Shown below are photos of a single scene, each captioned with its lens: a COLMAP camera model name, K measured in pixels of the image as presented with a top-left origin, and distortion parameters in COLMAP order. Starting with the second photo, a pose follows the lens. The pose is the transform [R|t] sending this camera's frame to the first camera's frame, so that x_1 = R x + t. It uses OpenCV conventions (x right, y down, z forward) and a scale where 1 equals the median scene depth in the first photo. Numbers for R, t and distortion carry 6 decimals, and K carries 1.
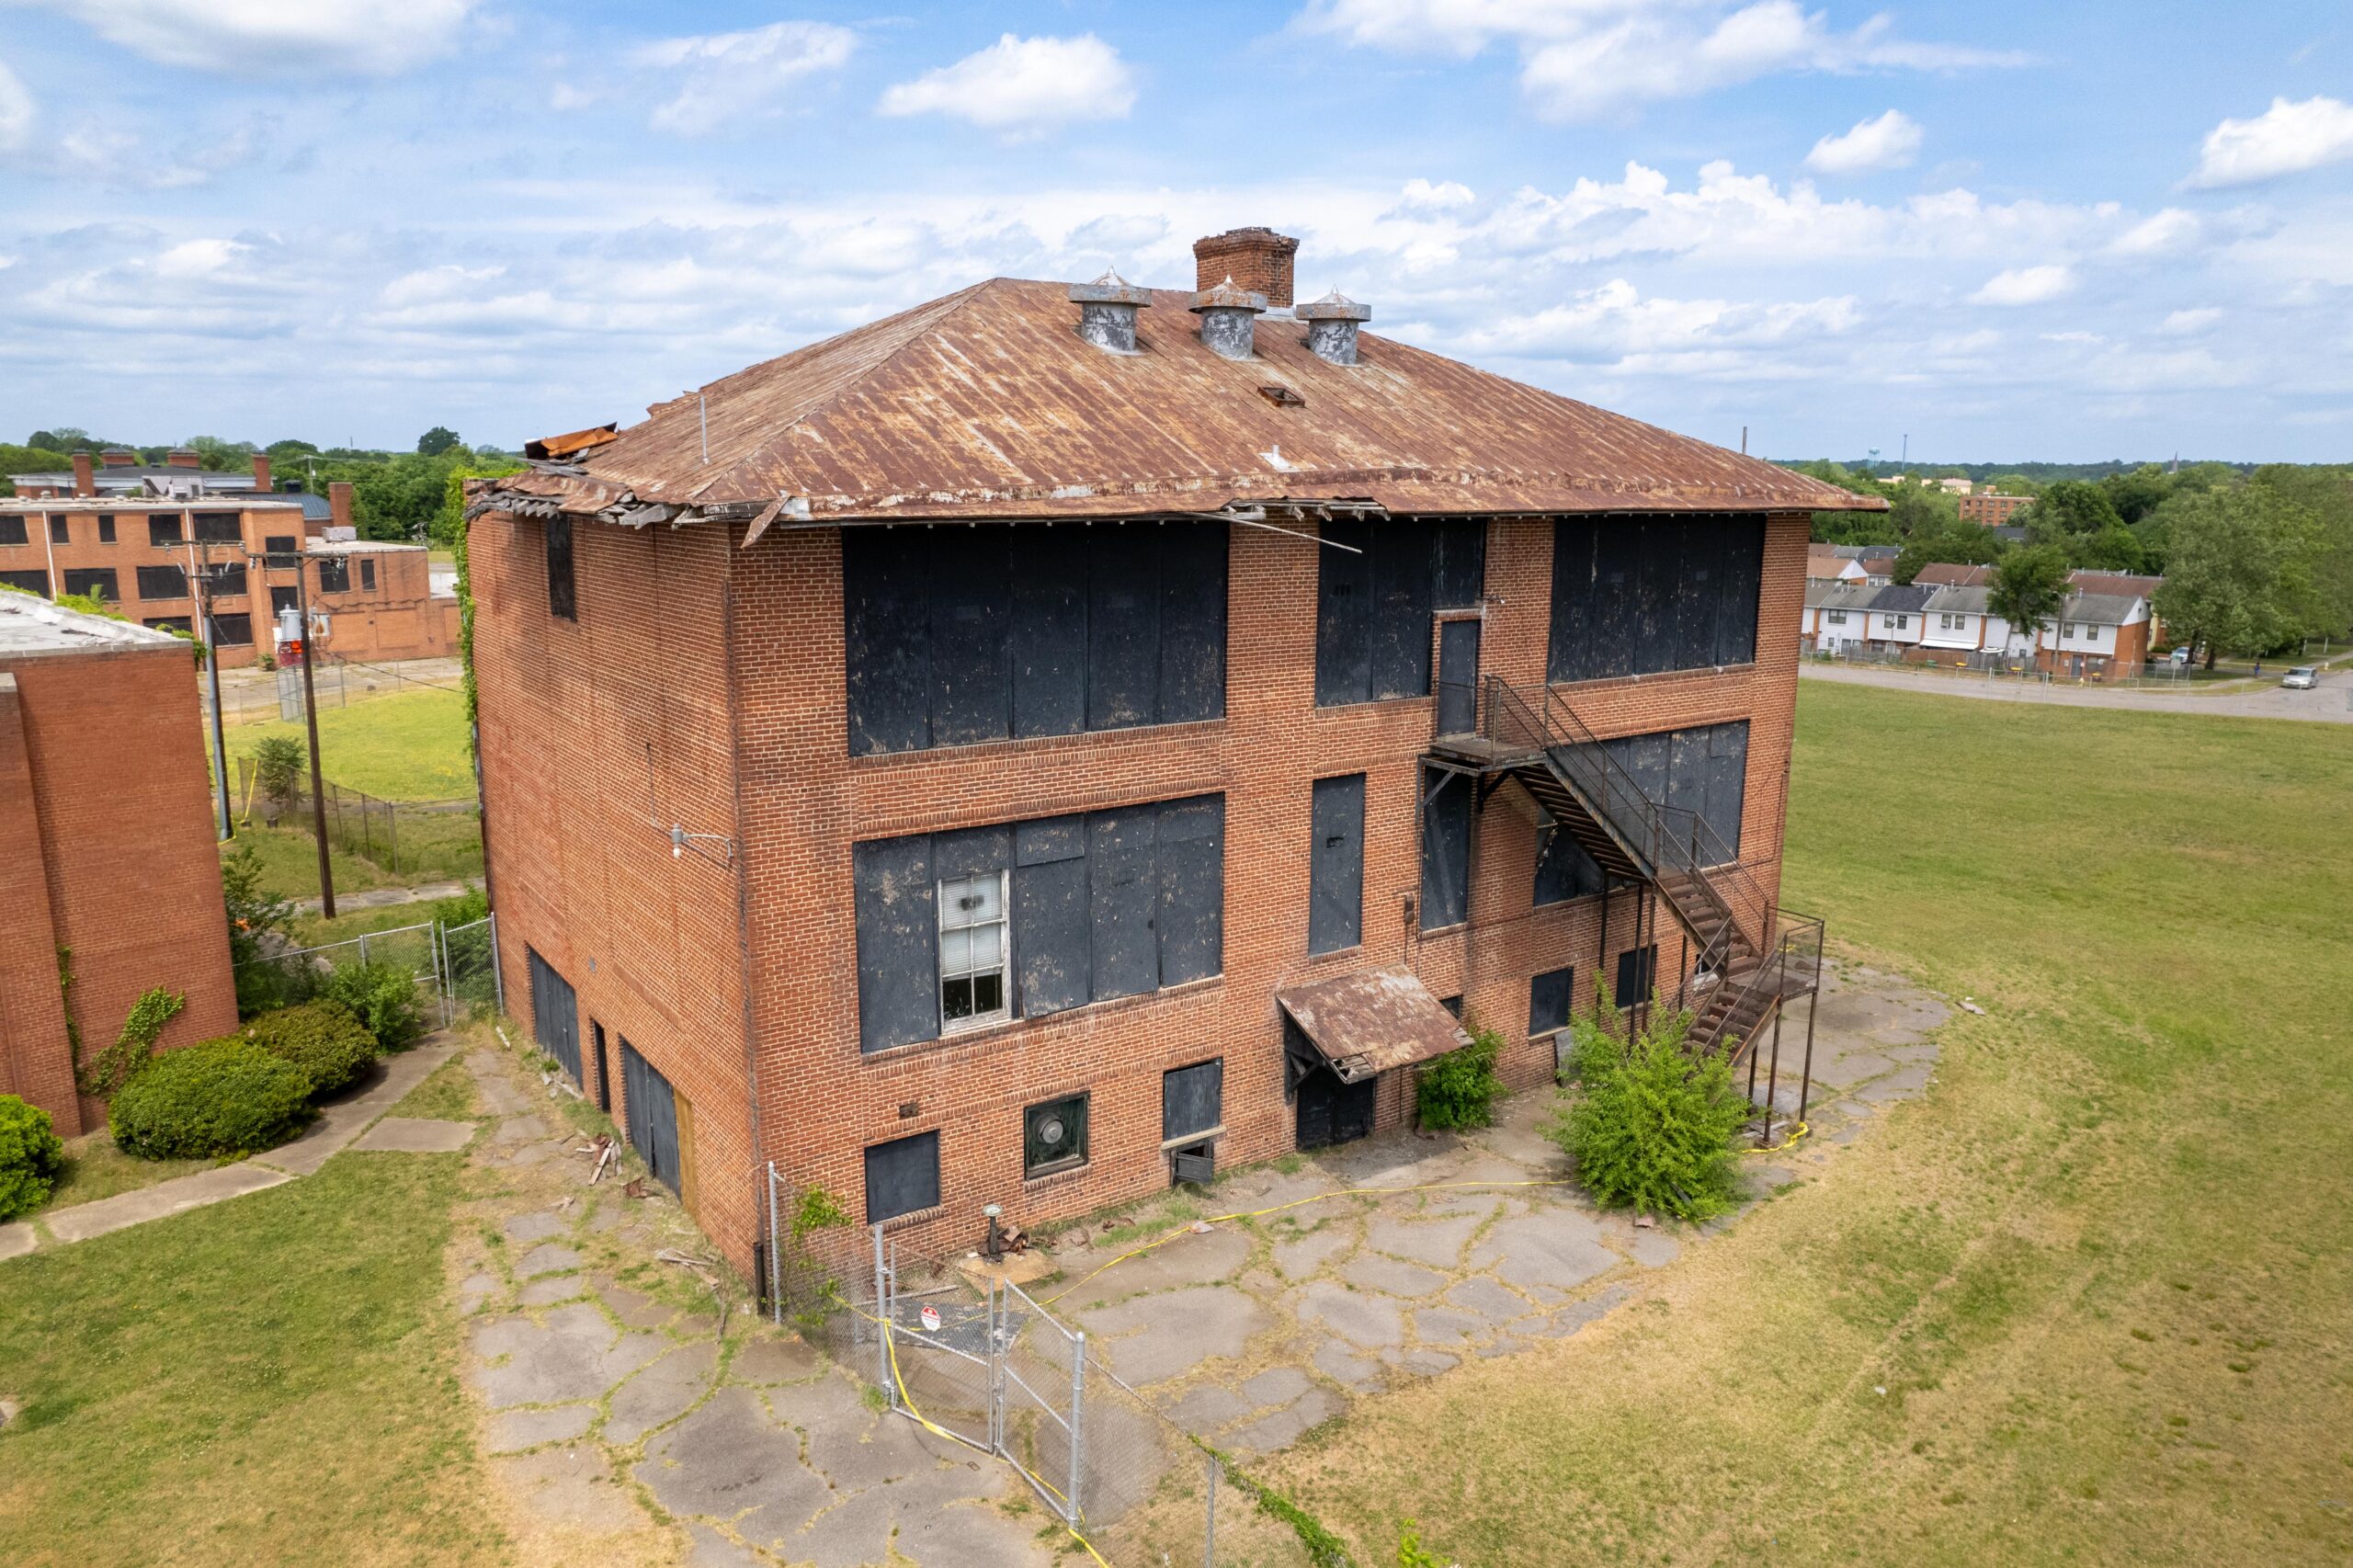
lens RADIAL K [[1524.0, 0, 1181.4], [0, 1524.0, 802.5], [0, 0, 1]] dist [-0.082280, 0.072219]
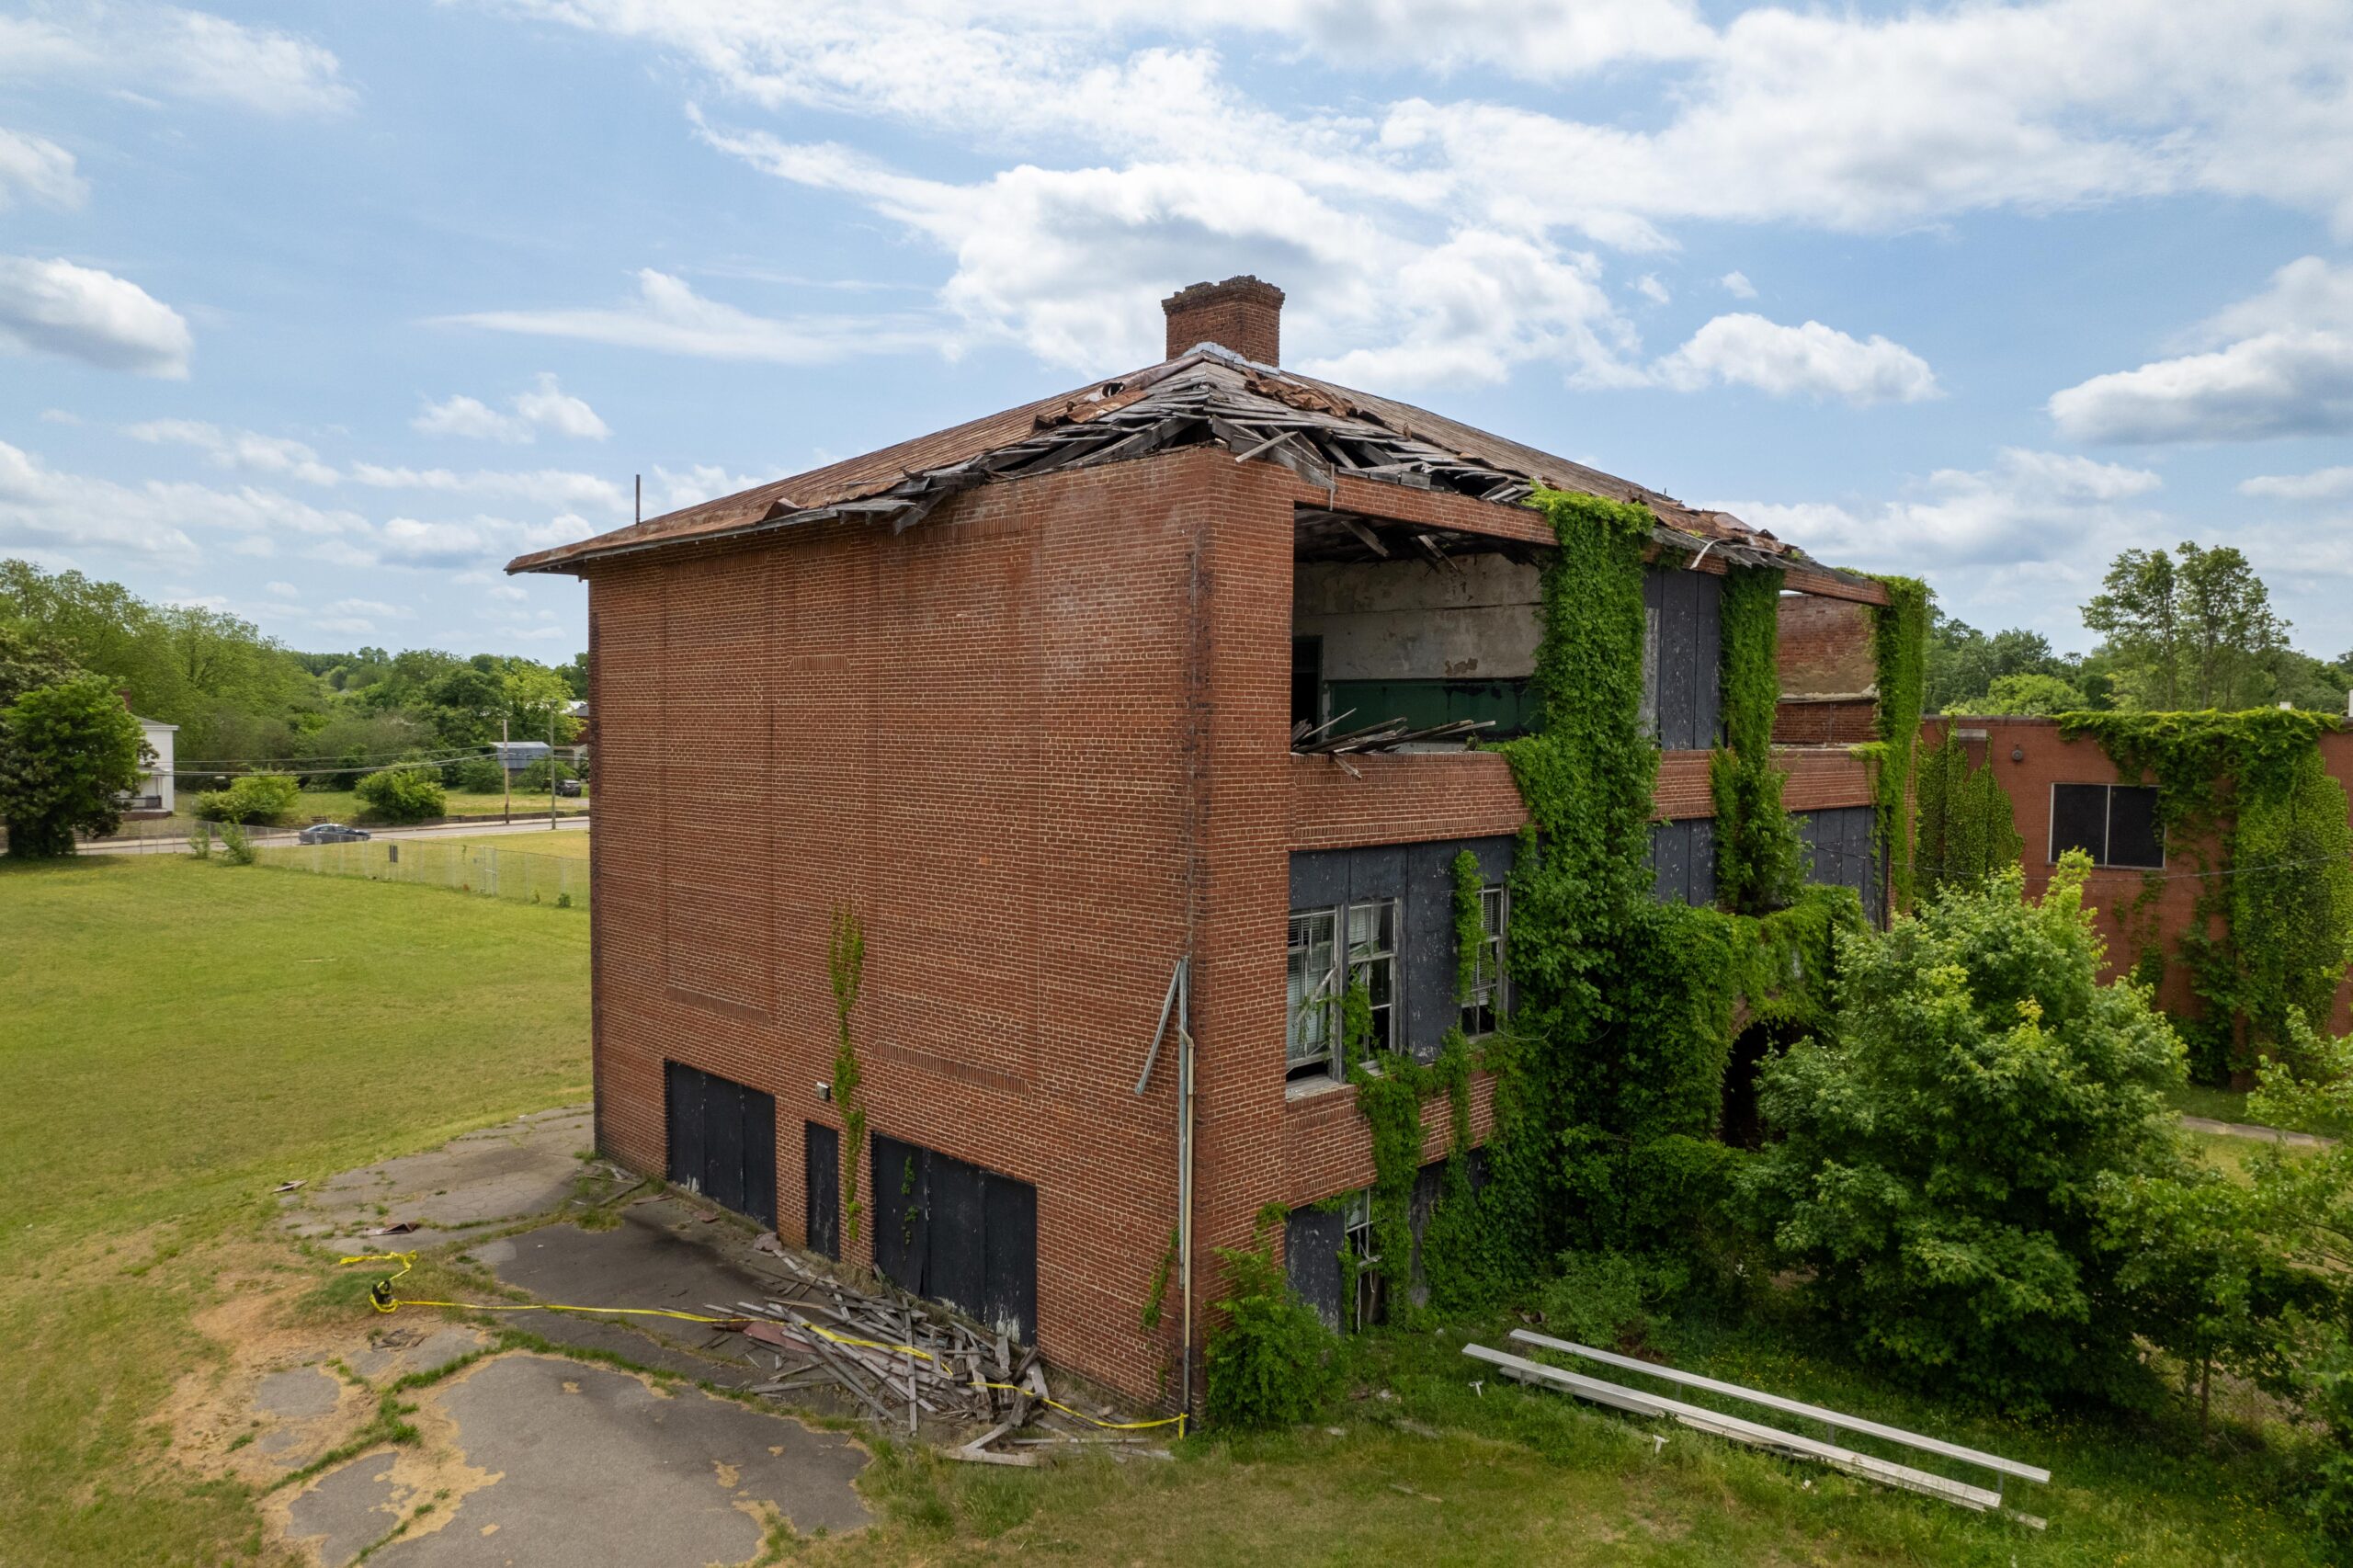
lens RADIAL K [[1524.0, 0, 1181.4], [0, 1524.0, 802.5], [0, 0, 1]] dist [-0.082280, 0.072219]
pose [[-0.974012, -0.002982, -0.226477, 0.291489], [-0.062476, 0.964658, 0.255991, -0.339850], [0.217710, 0.263488, -0.939775, 2.110067]]
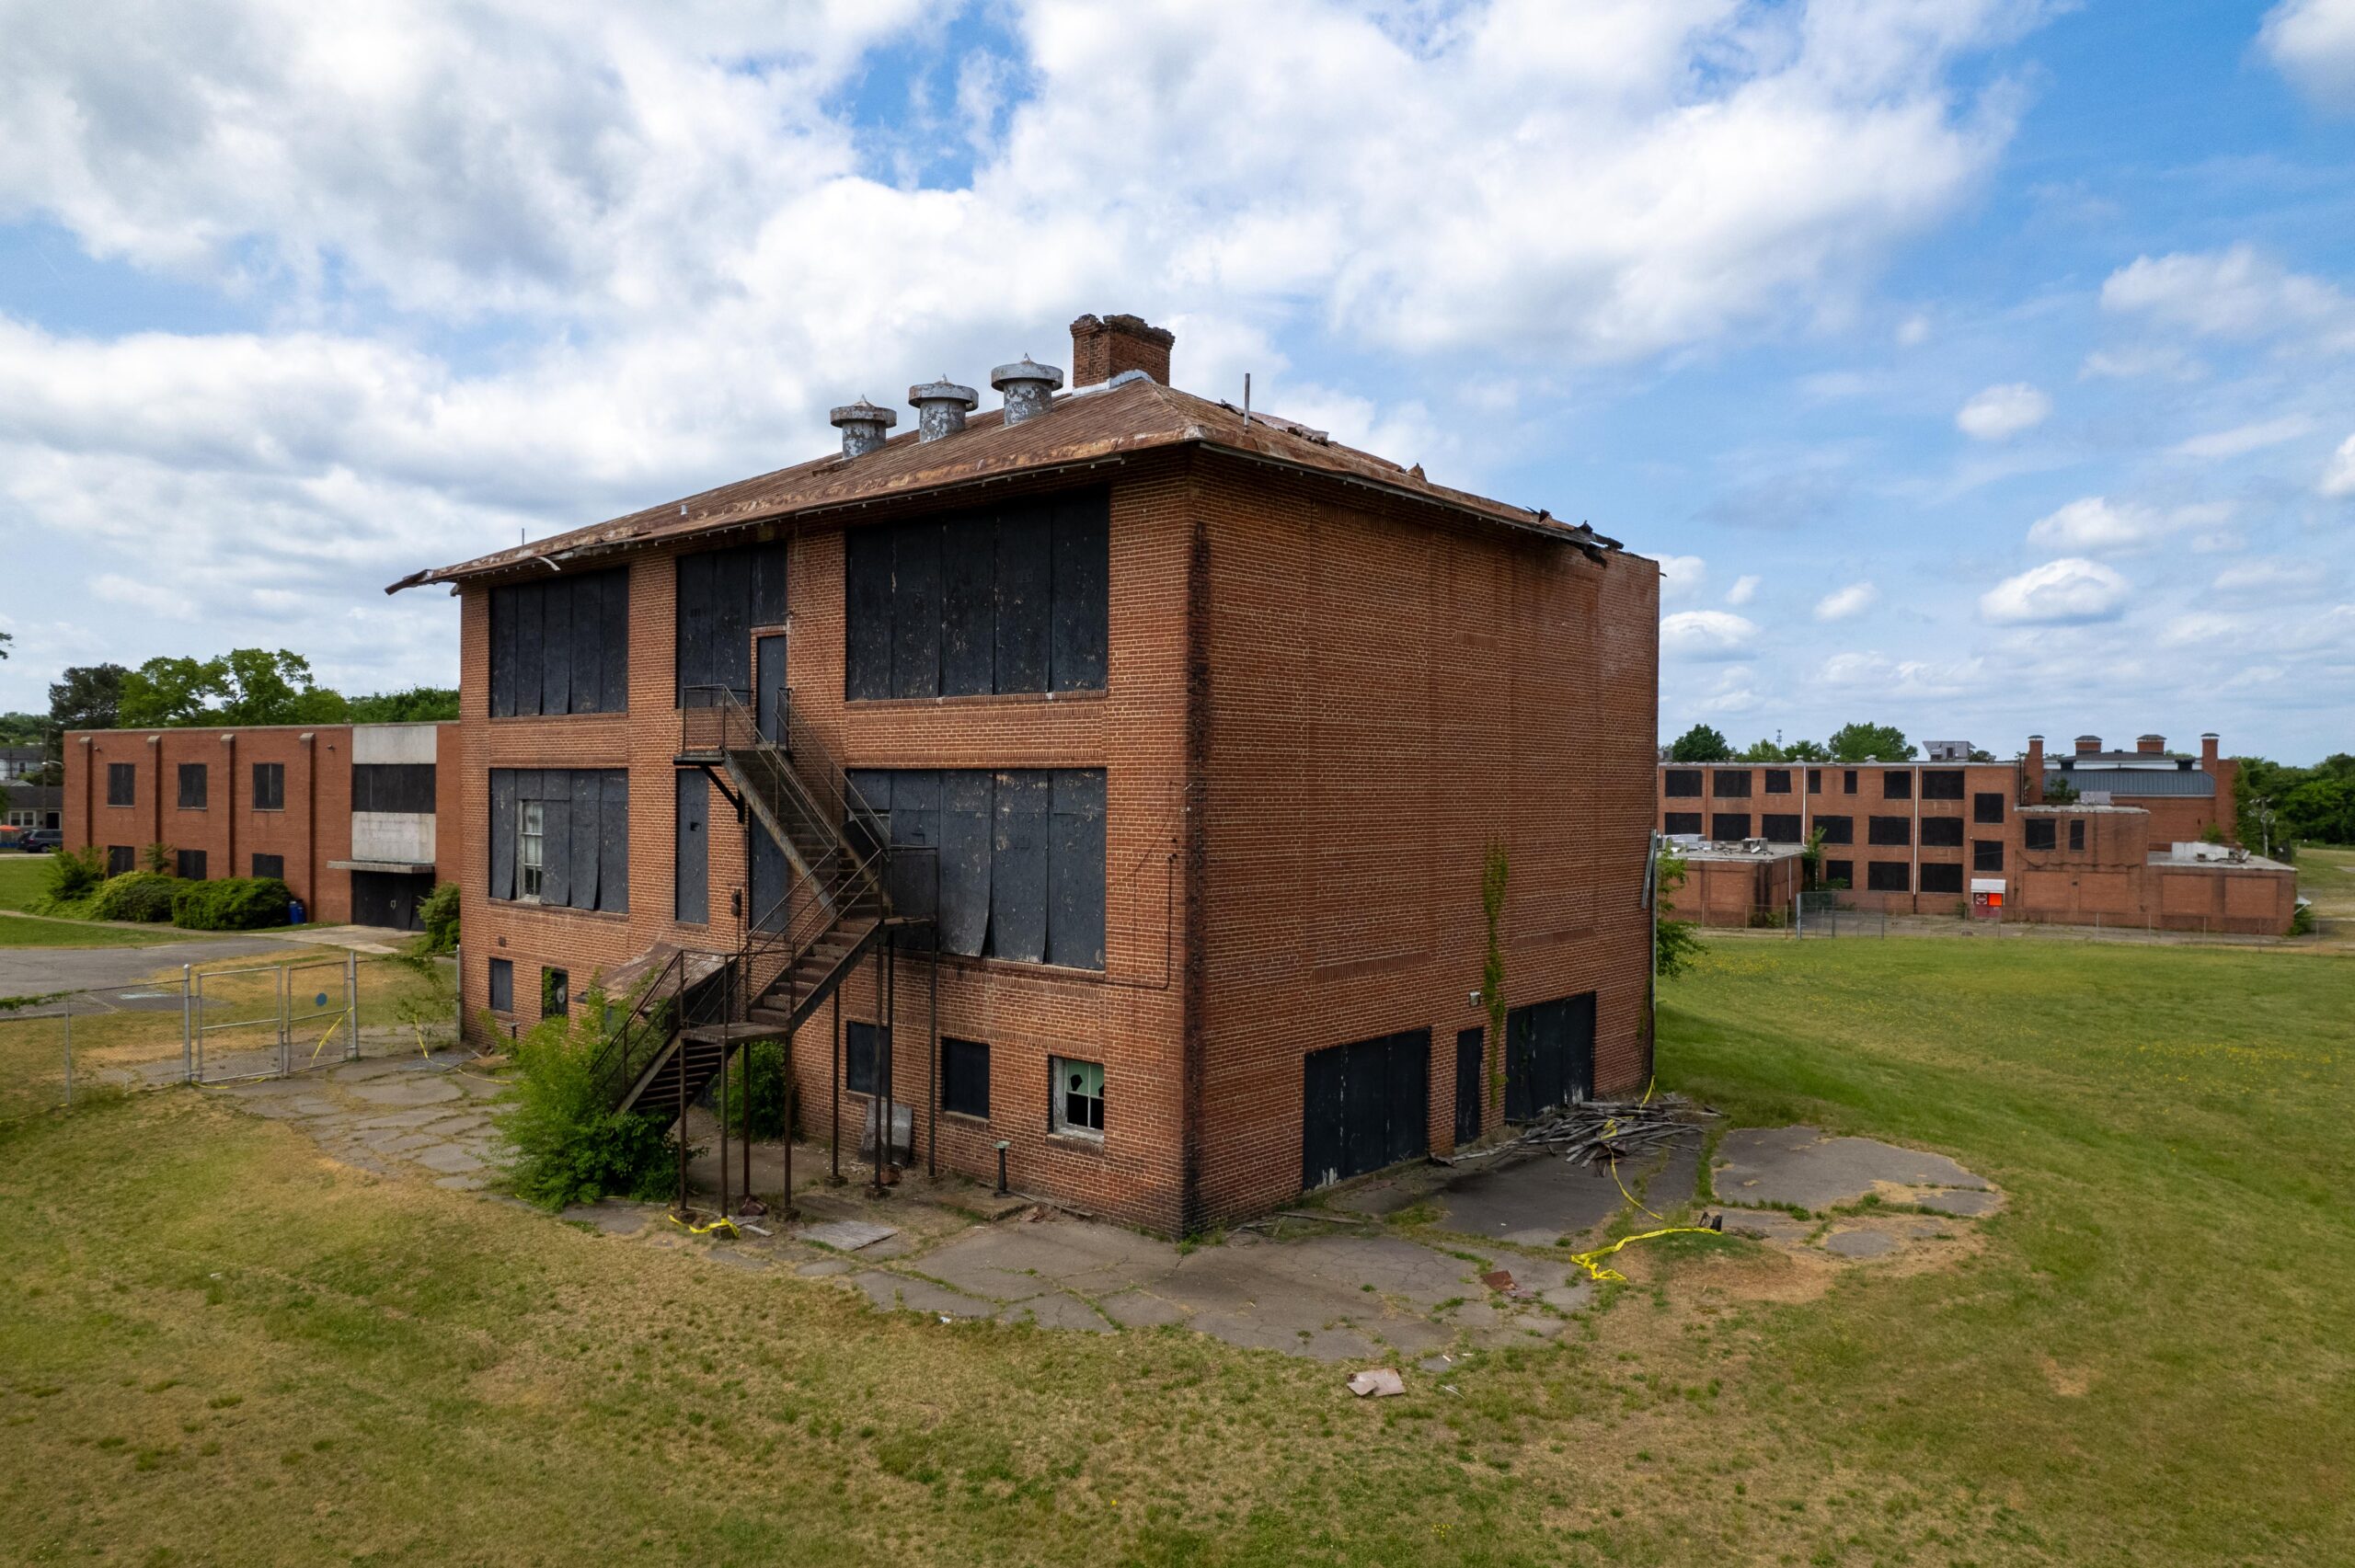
lens RADIAL K [[1525.1, 0, 1182.4], [0, 1525.1, 802.5], [0, 0, 1]] dist [-0.082280, 0.072219]
pose [[0.272788, 0.010357, -0.962018, 1.160084], [-0.209965, 0.976479, -0.049024, -0.012067], [0.938883, 0.215363, 0.268546, 0.904516]]
